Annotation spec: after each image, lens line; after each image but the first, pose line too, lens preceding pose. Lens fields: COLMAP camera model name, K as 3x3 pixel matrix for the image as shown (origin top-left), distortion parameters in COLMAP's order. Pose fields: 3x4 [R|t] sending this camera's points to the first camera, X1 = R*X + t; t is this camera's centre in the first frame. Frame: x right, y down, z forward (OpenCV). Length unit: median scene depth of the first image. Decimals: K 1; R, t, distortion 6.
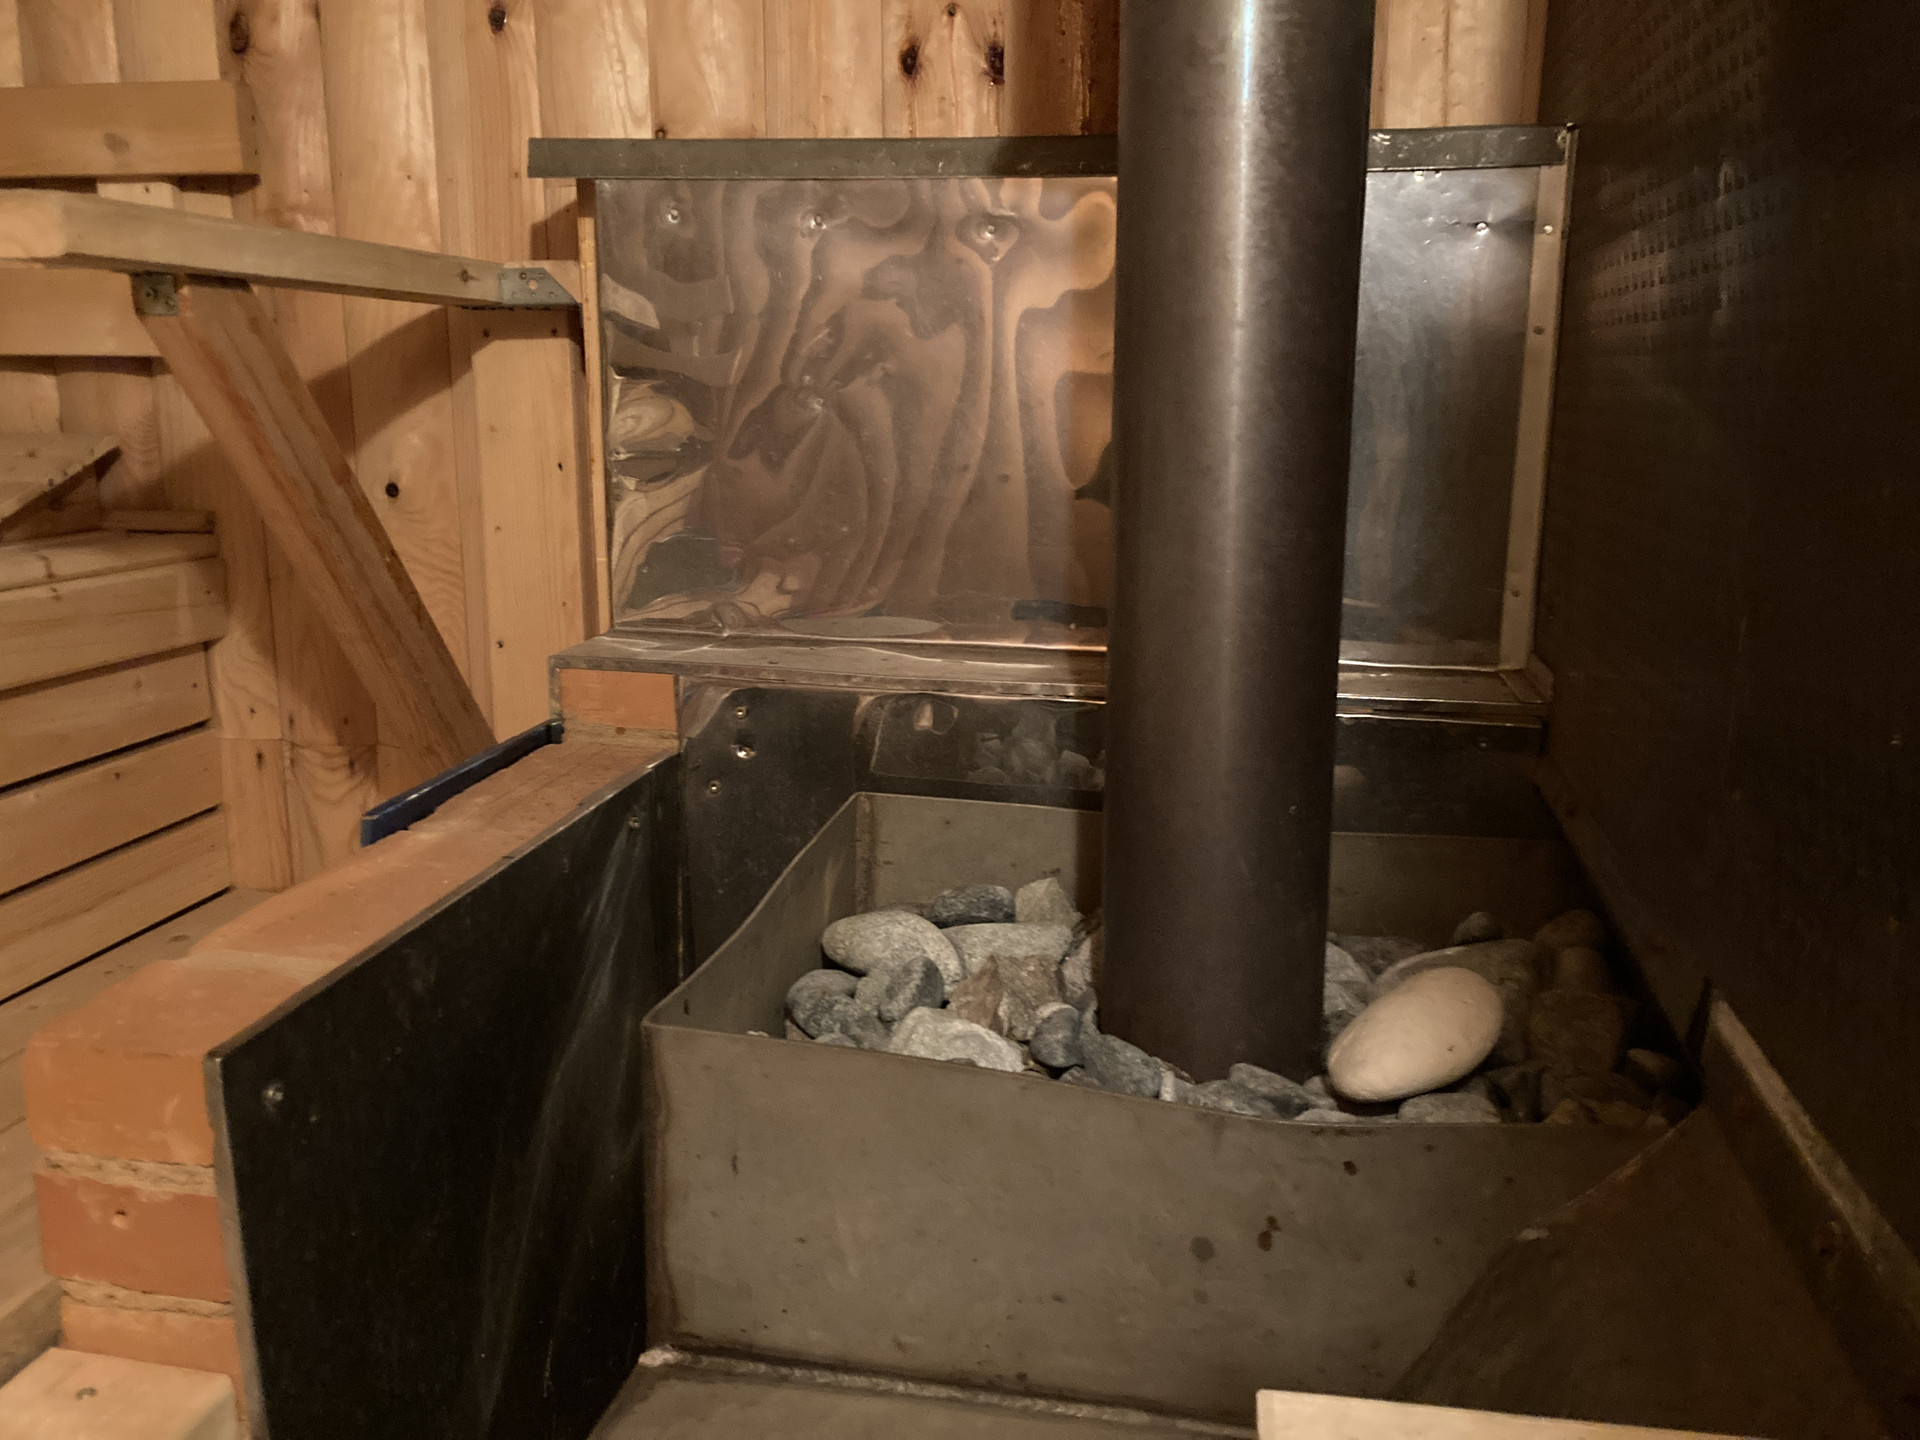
lens RADIAL K [[1563.2, 0, 967.3], [0, 1563.2, 707.6], [0, 0, 1]] dist [0.028466, -0.019961]
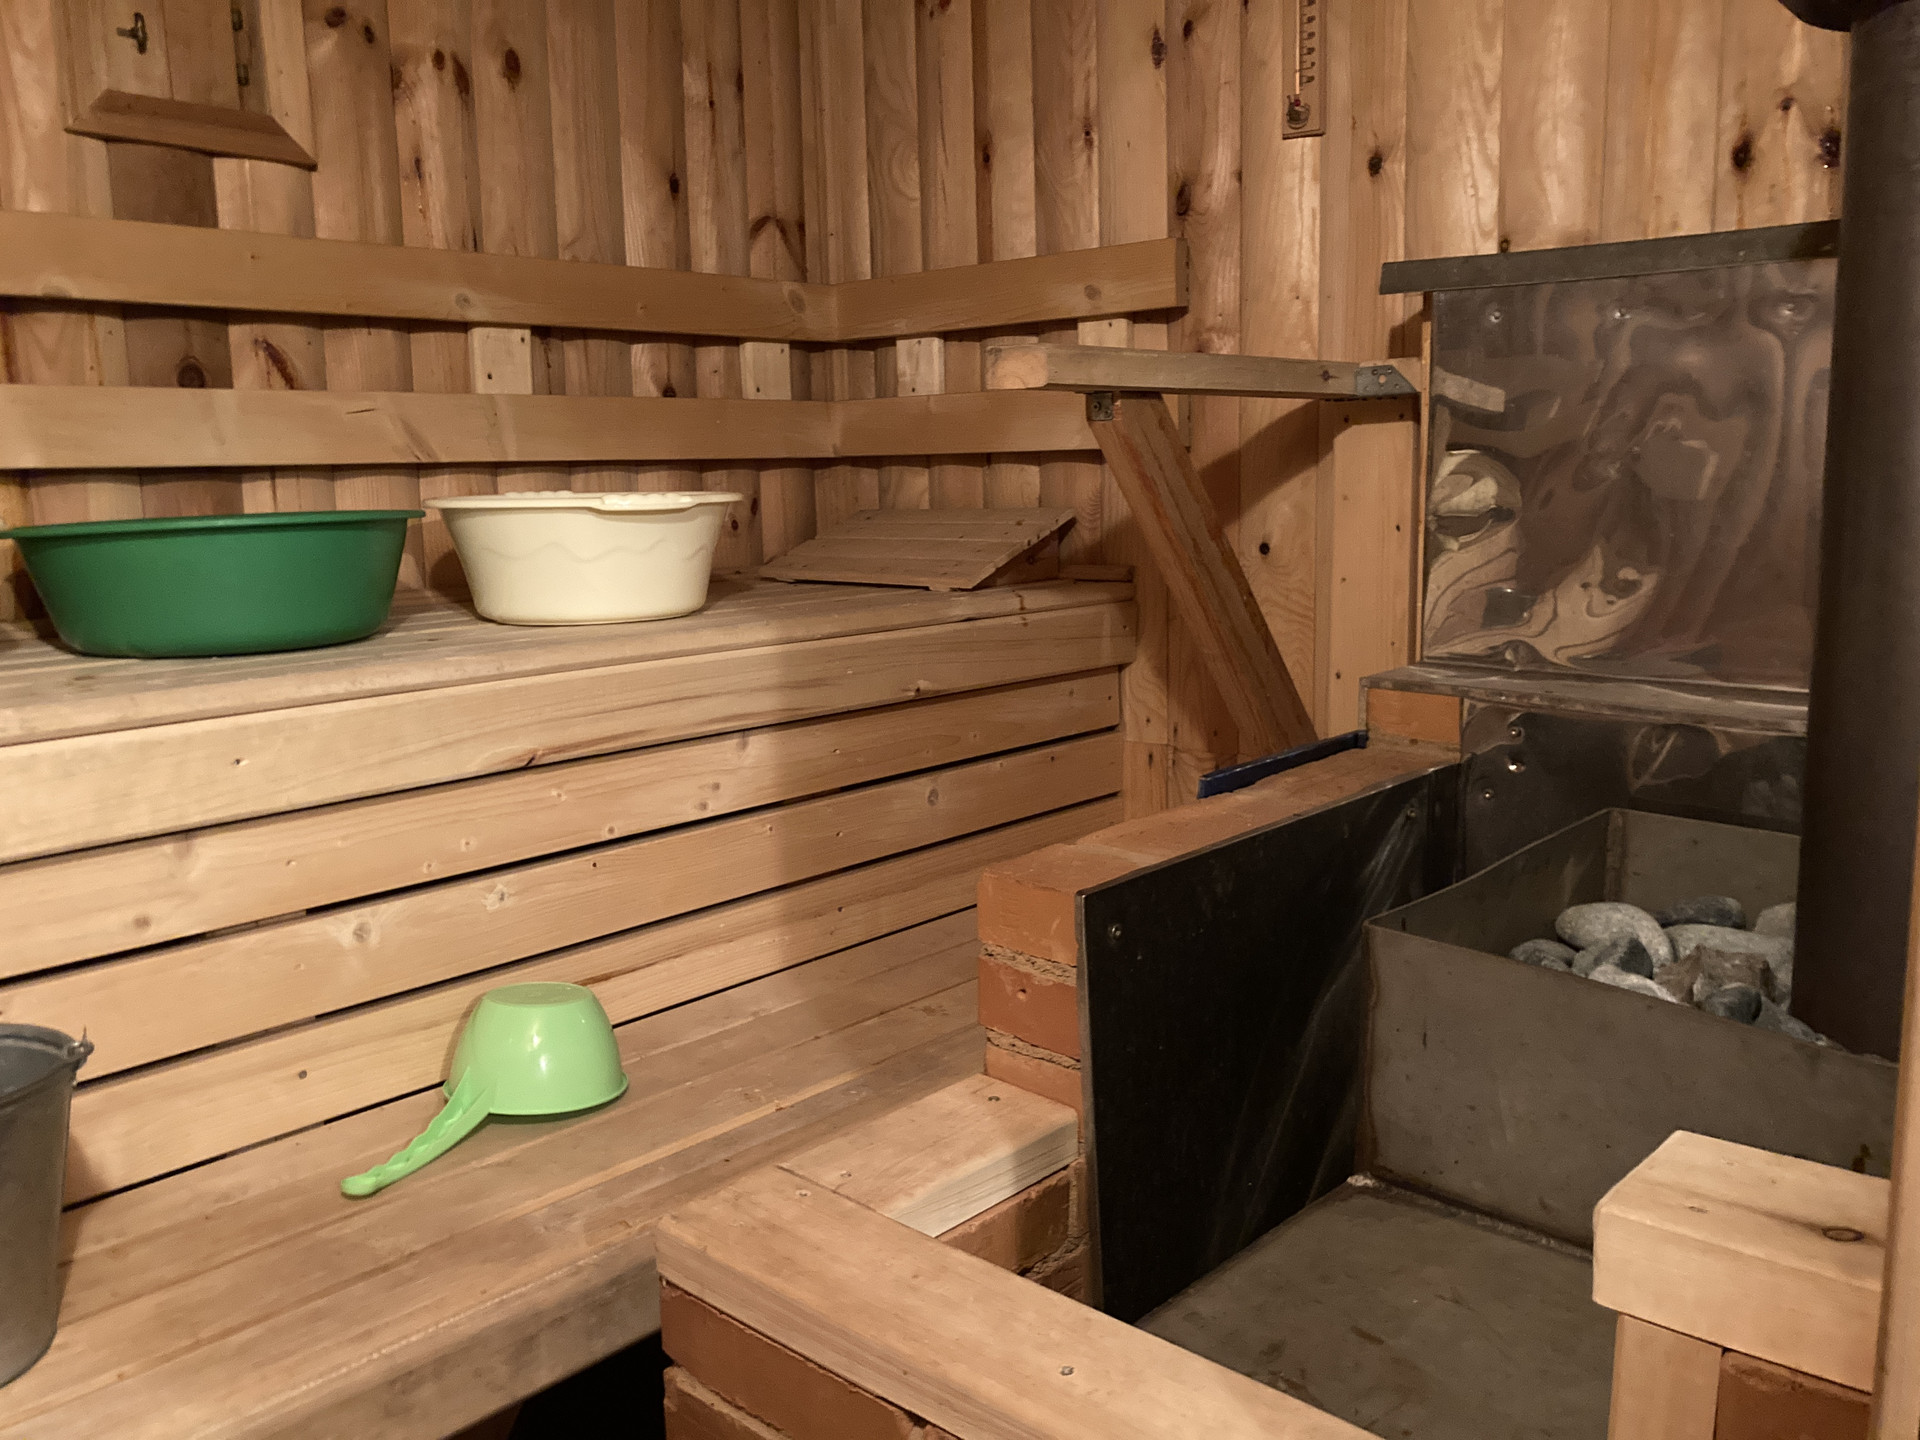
lens RADIAL K [[1563.2, 0, 958.9], [0, 1563.2, 718.4], [0, 0, 1]] dist [0.028466, -0.019961]
pose [[0.841382, 0.062890, -0.536769, 0.128146], [-0.085138, 0.996229, -0.016731, 0.045102], [0.533692, 0.059776, 0.843563, -0.204648]]
